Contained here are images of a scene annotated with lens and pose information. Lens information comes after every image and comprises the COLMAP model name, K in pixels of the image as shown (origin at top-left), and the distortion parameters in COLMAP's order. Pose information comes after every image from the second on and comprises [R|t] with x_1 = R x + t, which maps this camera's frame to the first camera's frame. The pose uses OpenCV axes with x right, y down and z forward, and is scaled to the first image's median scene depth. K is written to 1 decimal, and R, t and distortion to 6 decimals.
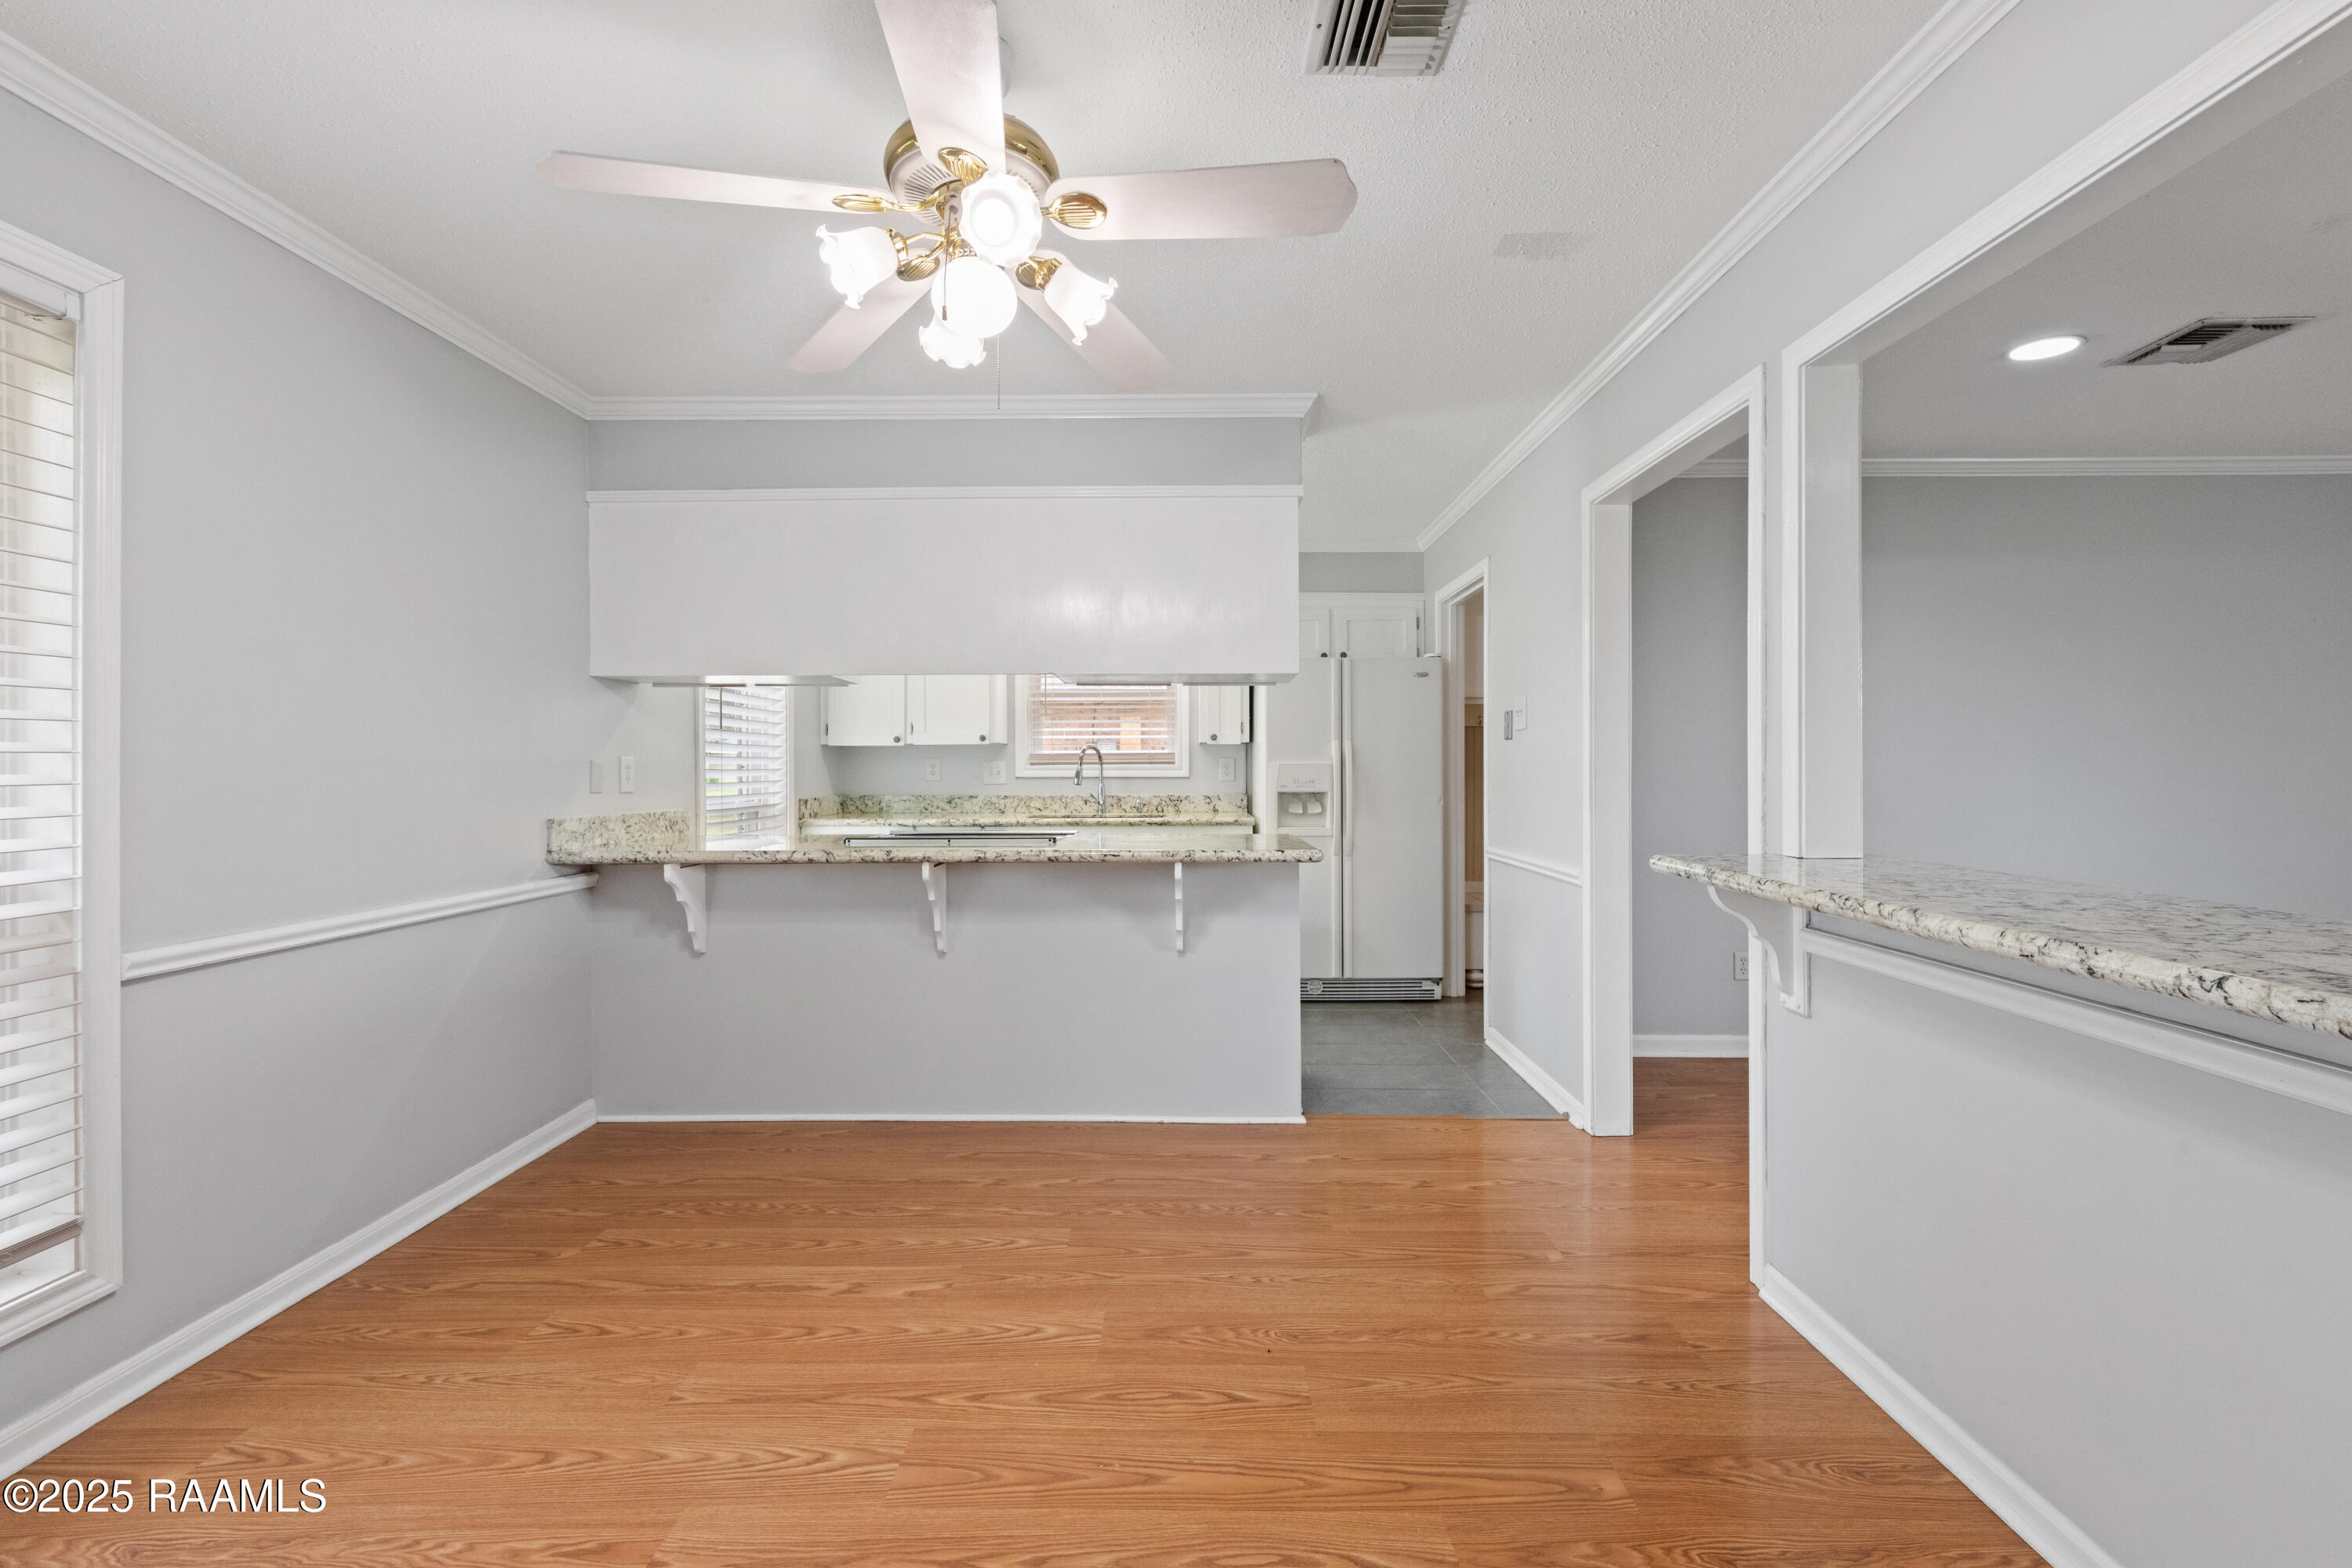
lens RADIAL K [[1025.1, 0, 1170.8], [0, 1025.1, 772.8], [0, 0, 1]] dist [0.004211, -0.000700]
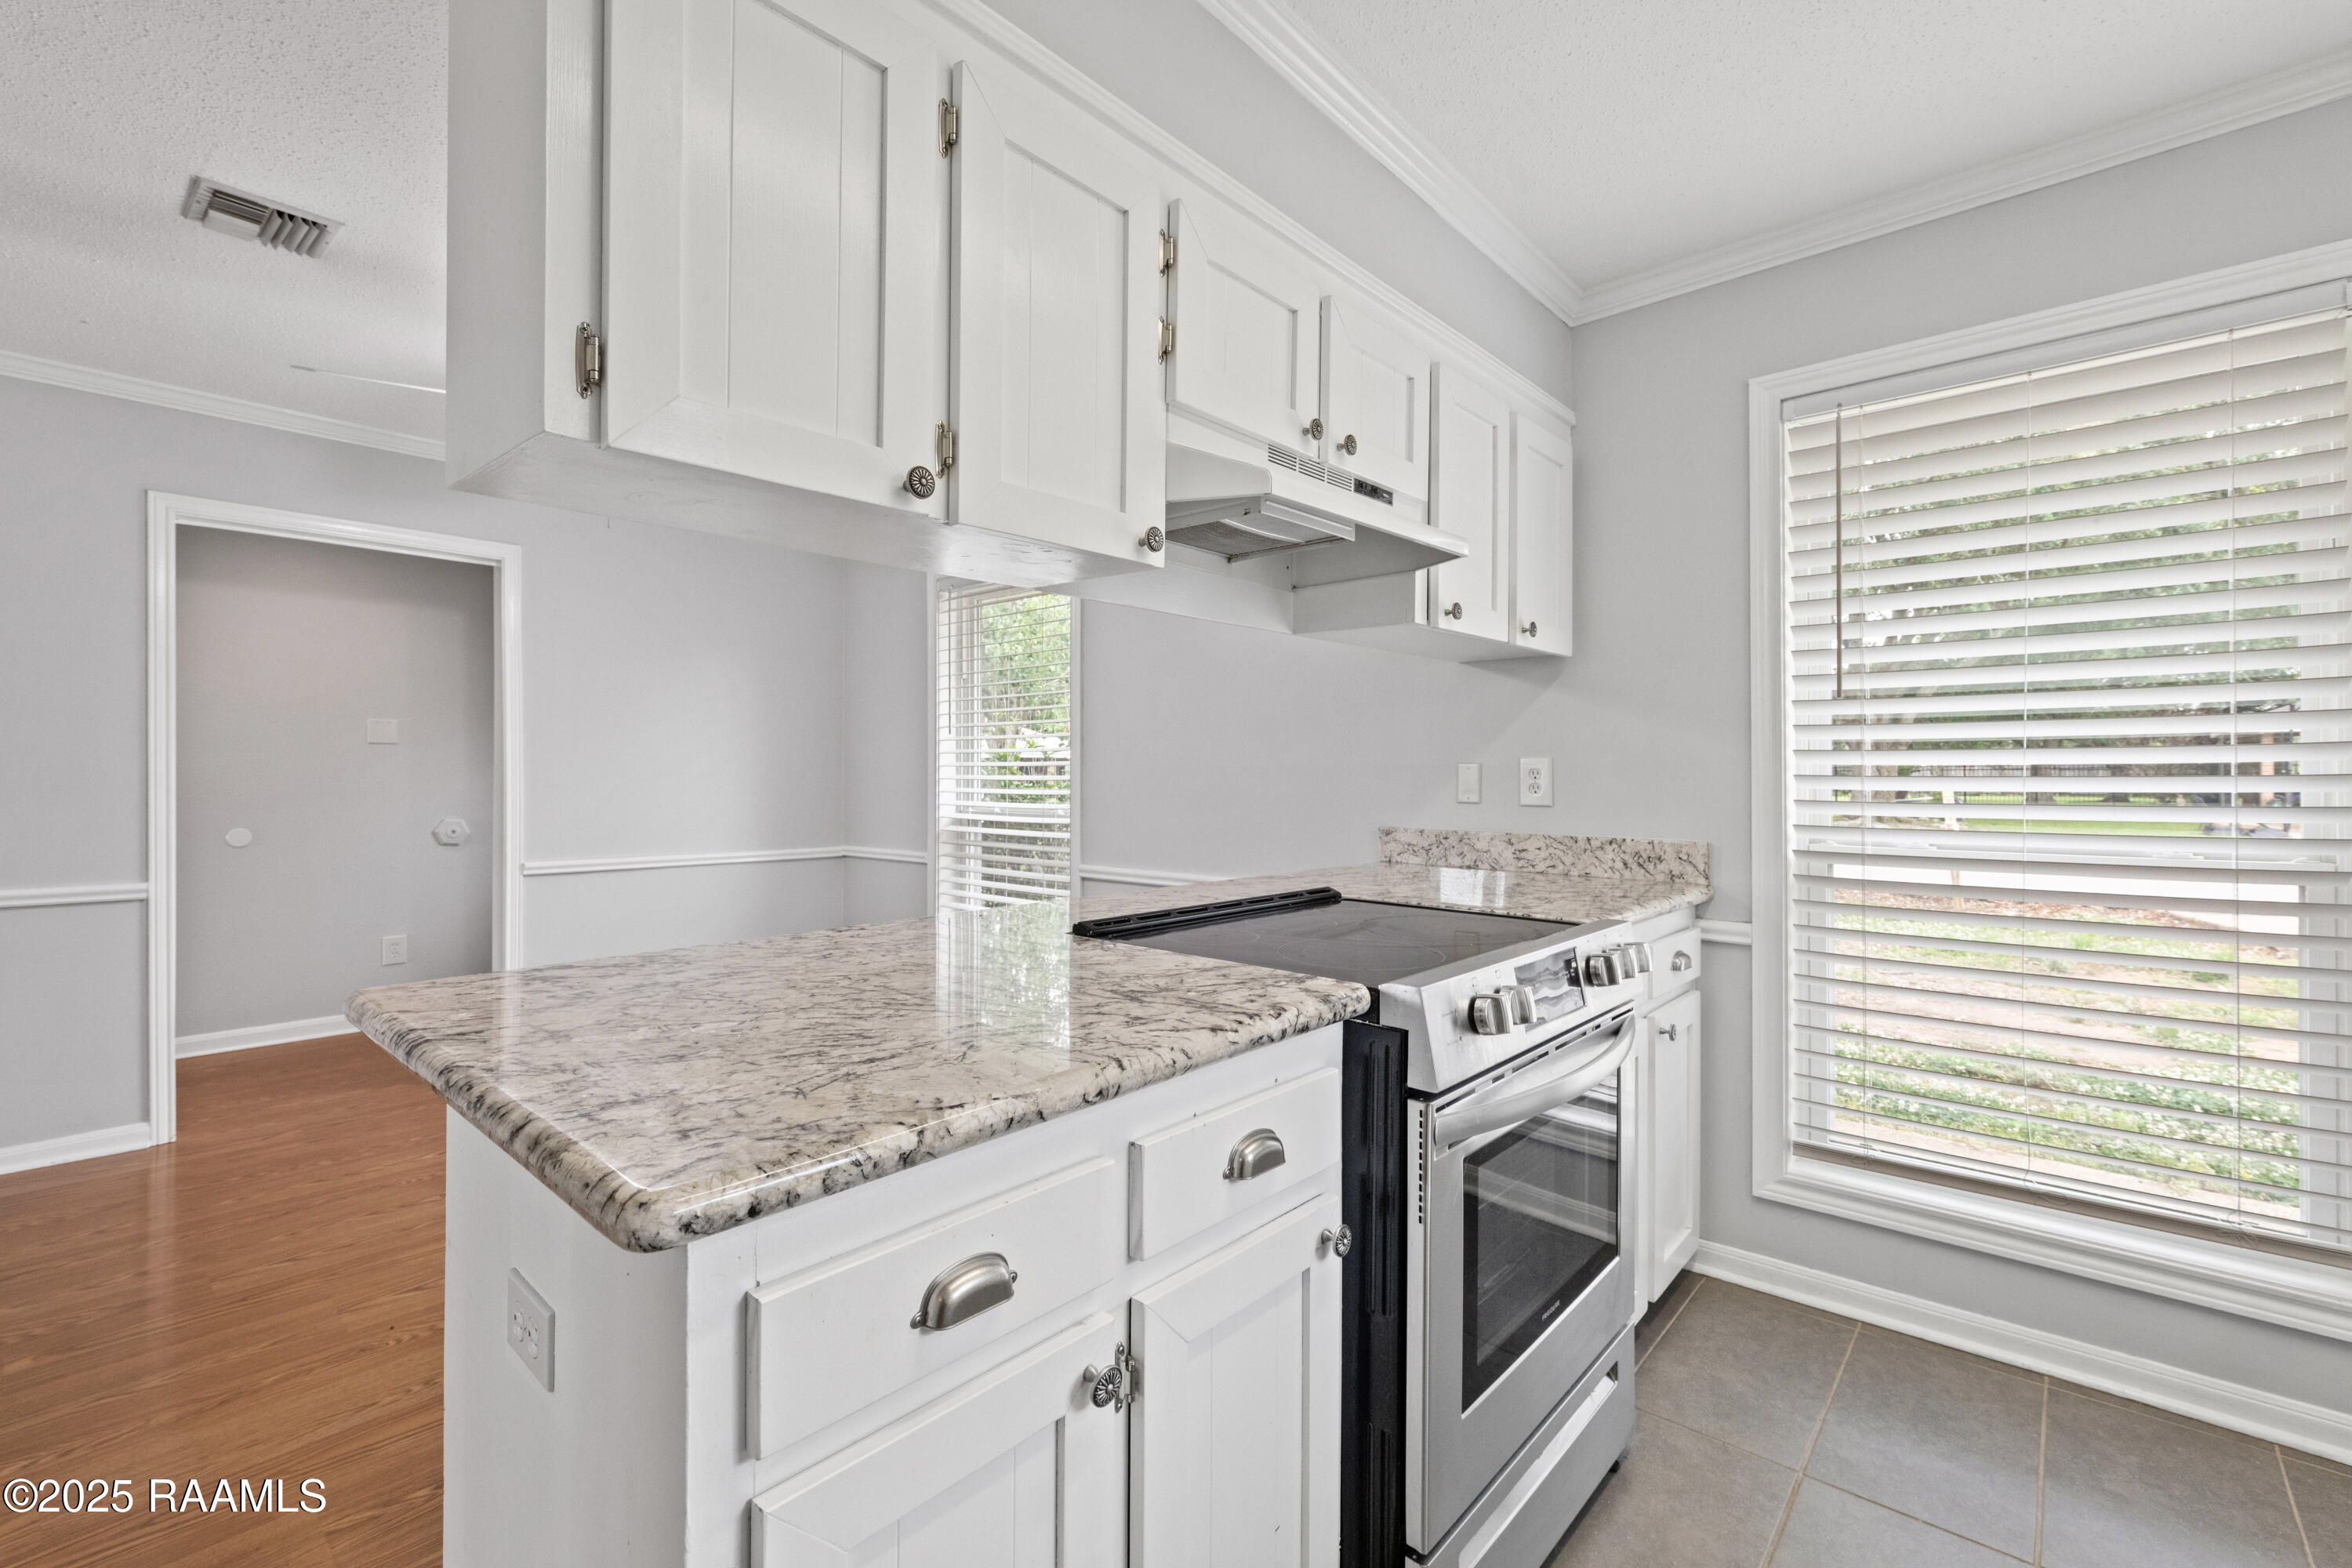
lens RADIAL K [[1025.1, 0, 1169.0], [0, 1025.1, 767.2], [0, 0, 1]] dist [0.004211, -0.000700]
pose [[-0.659423, -0.004937, -0.751755, 0.233007], [-0.005545, 0.999983, -0.001703, -0.006721], [0.751751, 0.003046, -0.659440, 1.461675]]
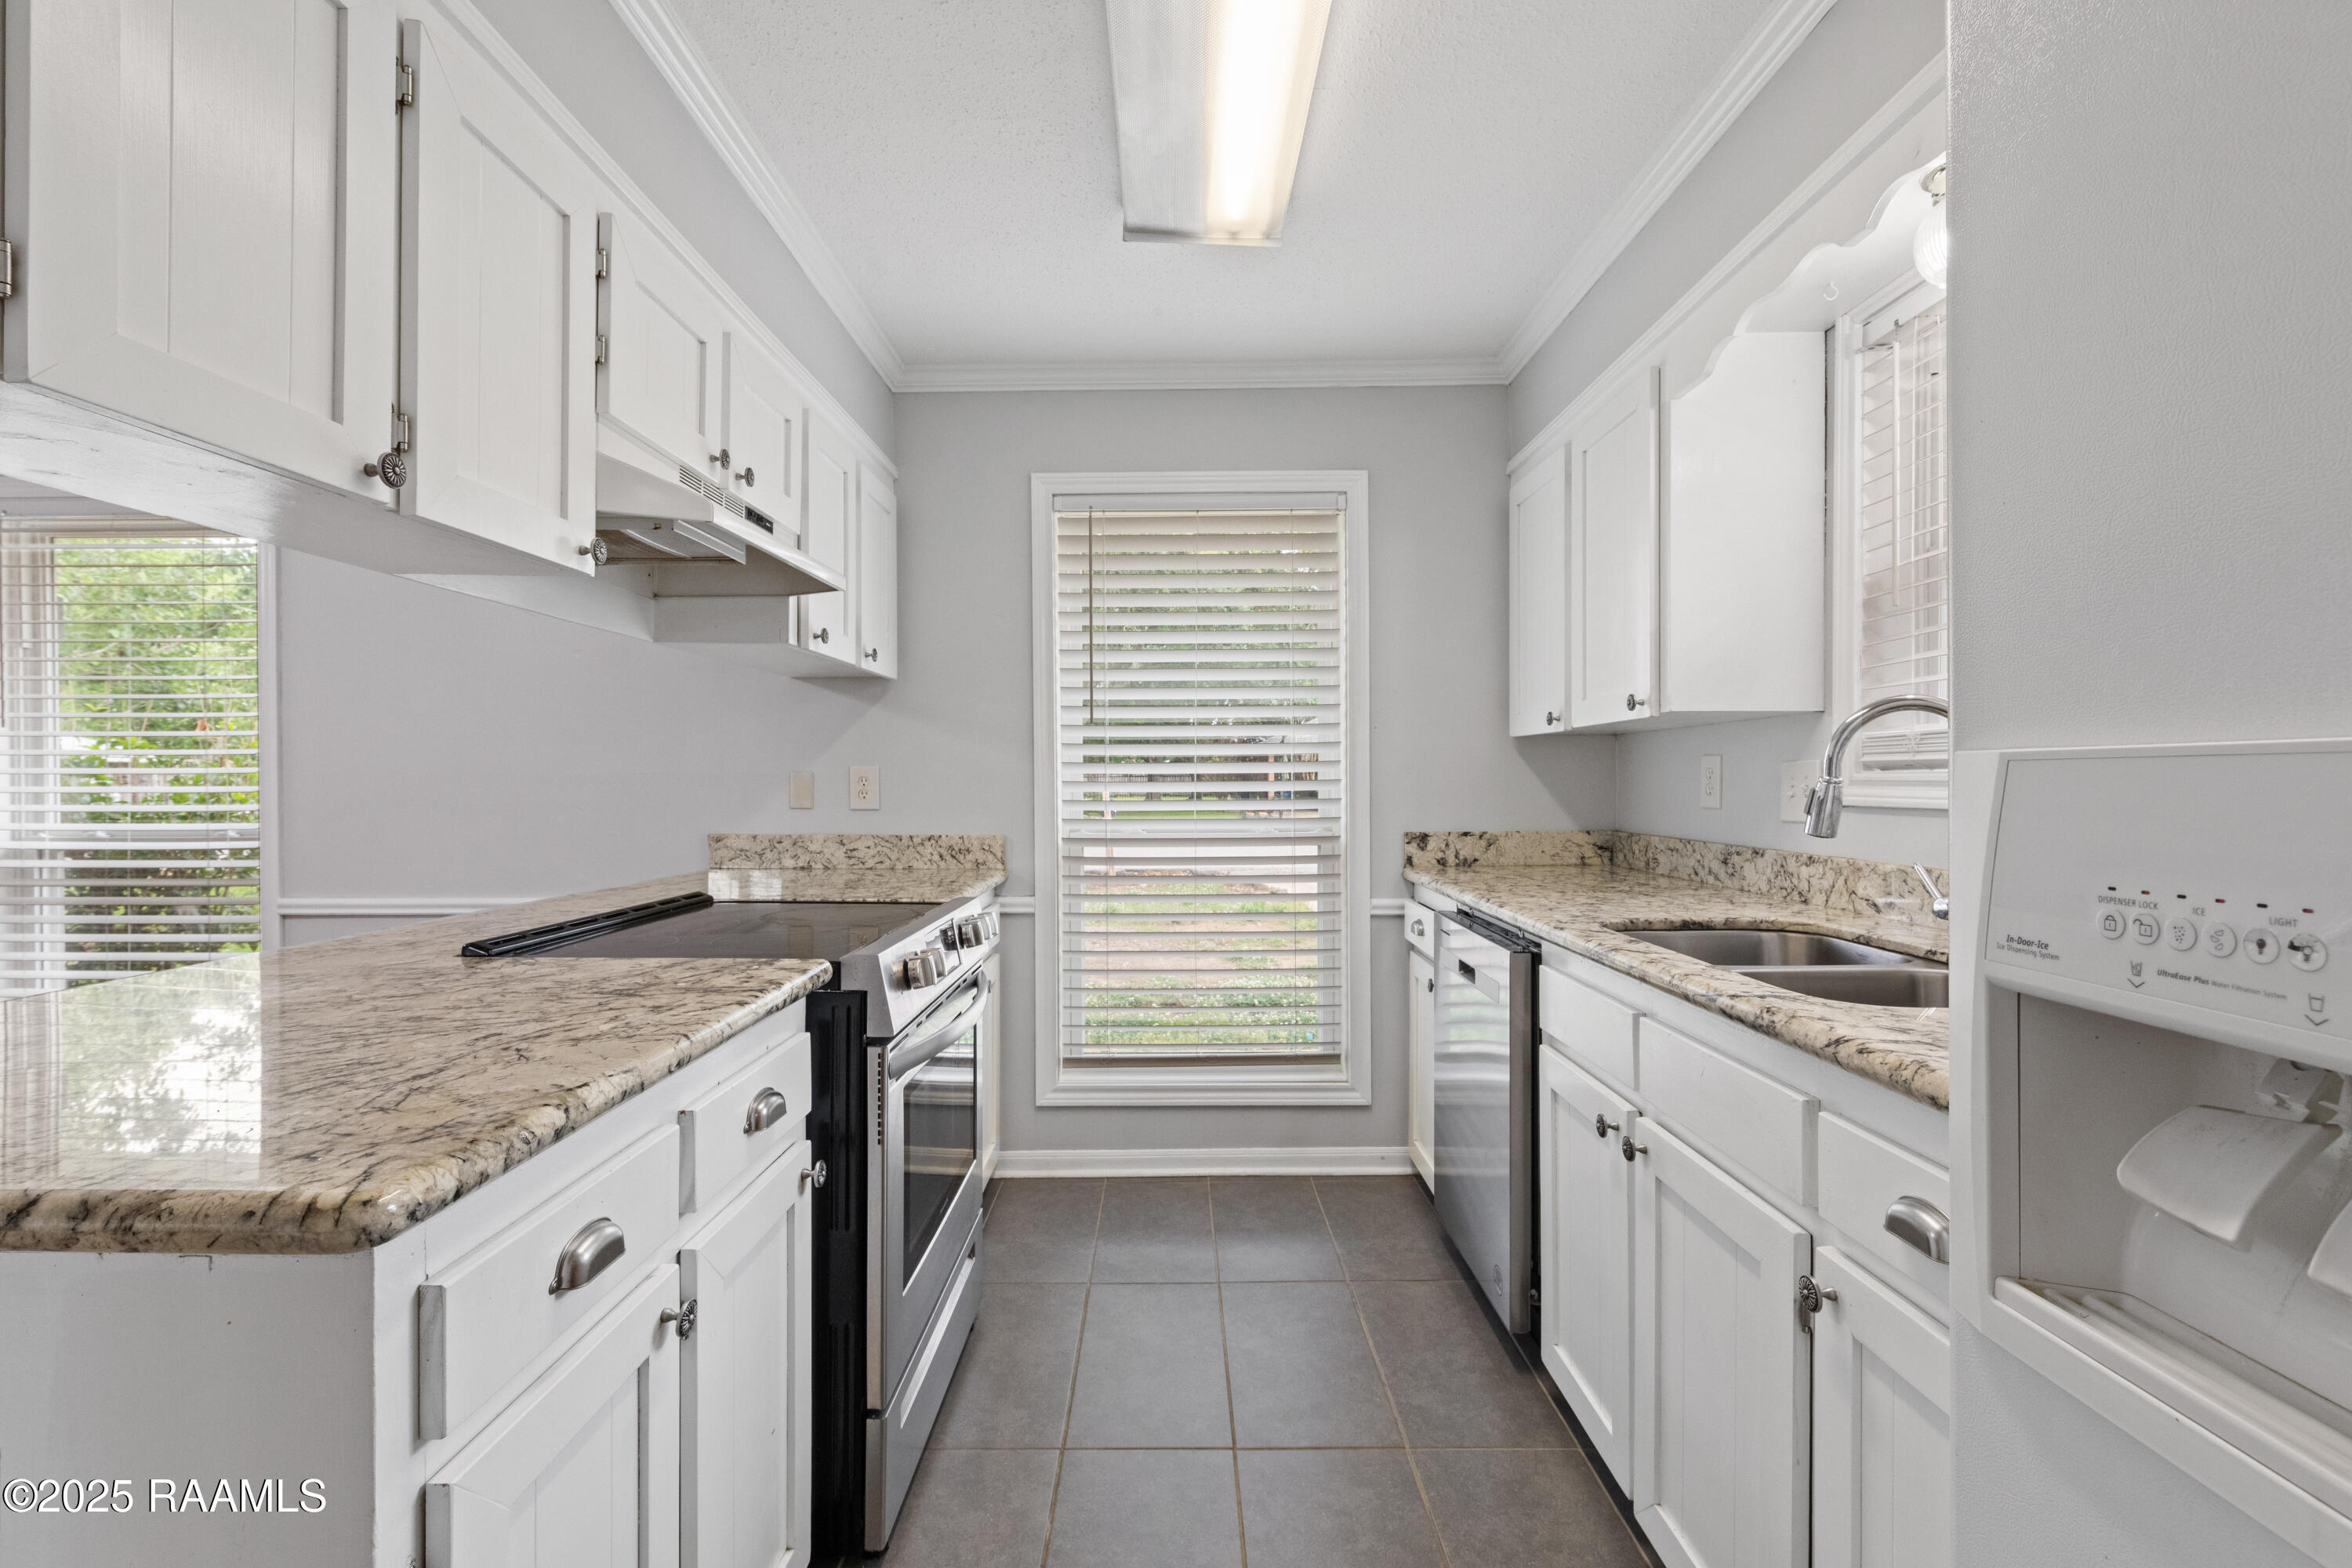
lens RADIAL K [[1025.1, 0, 1180.9], [0, 1025.1, 777.1], [0, 0, 1]] dist [0.004211, -0.000700]
pose [[0.011134, -0.002560, -0.999935, 0.354784], [-0.003419, 0.999991, -0.002599, -0.006503], [0.999932, 0.003448, 0.011125, 1.414784]]
